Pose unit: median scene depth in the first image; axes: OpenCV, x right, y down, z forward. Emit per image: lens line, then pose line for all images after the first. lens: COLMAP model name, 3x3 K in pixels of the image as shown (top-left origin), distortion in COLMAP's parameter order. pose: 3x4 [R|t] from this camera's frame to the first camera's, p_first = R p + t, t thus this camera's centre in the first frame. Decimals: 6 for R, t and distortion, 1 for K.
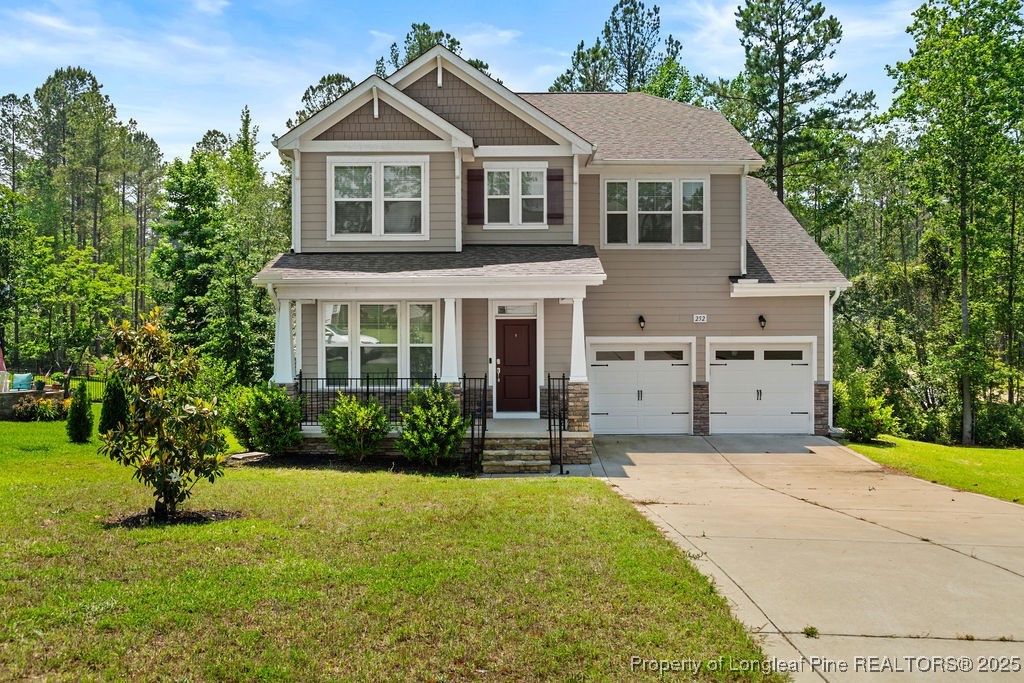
lens RADIAL K [[881.7, 0, 512.0], [0, 881.7, 341.5], [0, 0, 1]] dist [0.001379, 0.003035]
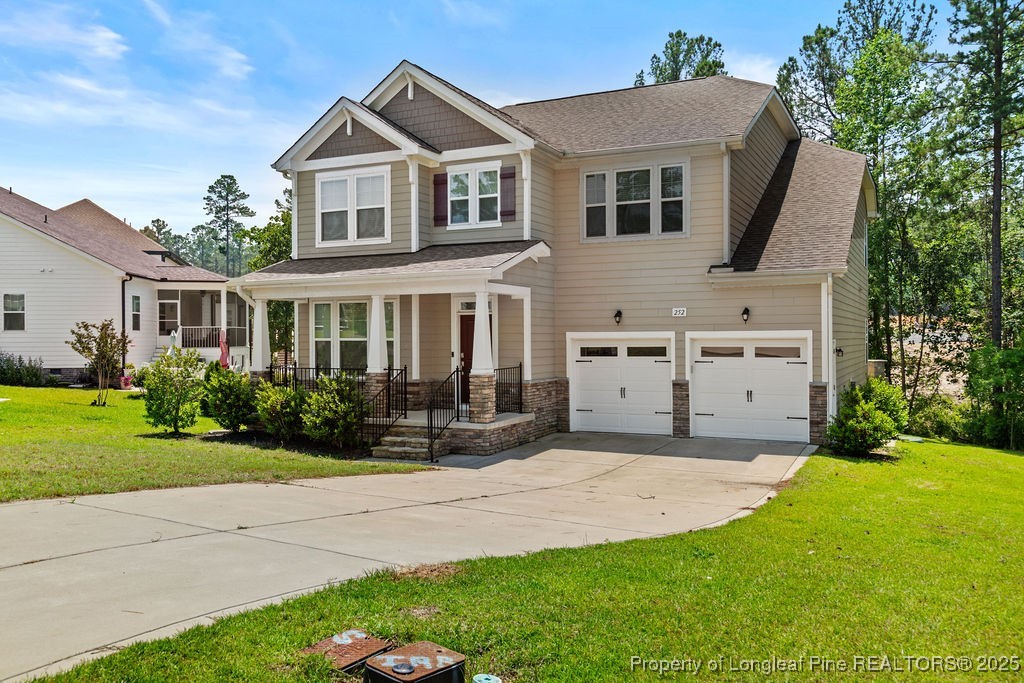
lens RADIAL K [[835.2, 0, 512.0], [0, 835.2, 341.5], [0, 0, 1]] dist [0.053693, -0.000988]
pose [[0.896888, 0.001473, -0.442255, 0.481282], [-0.004501, 0.999973, -0.005797, 0.011787], [0.442234, 0.007190, 0.896871, 0.135861]]
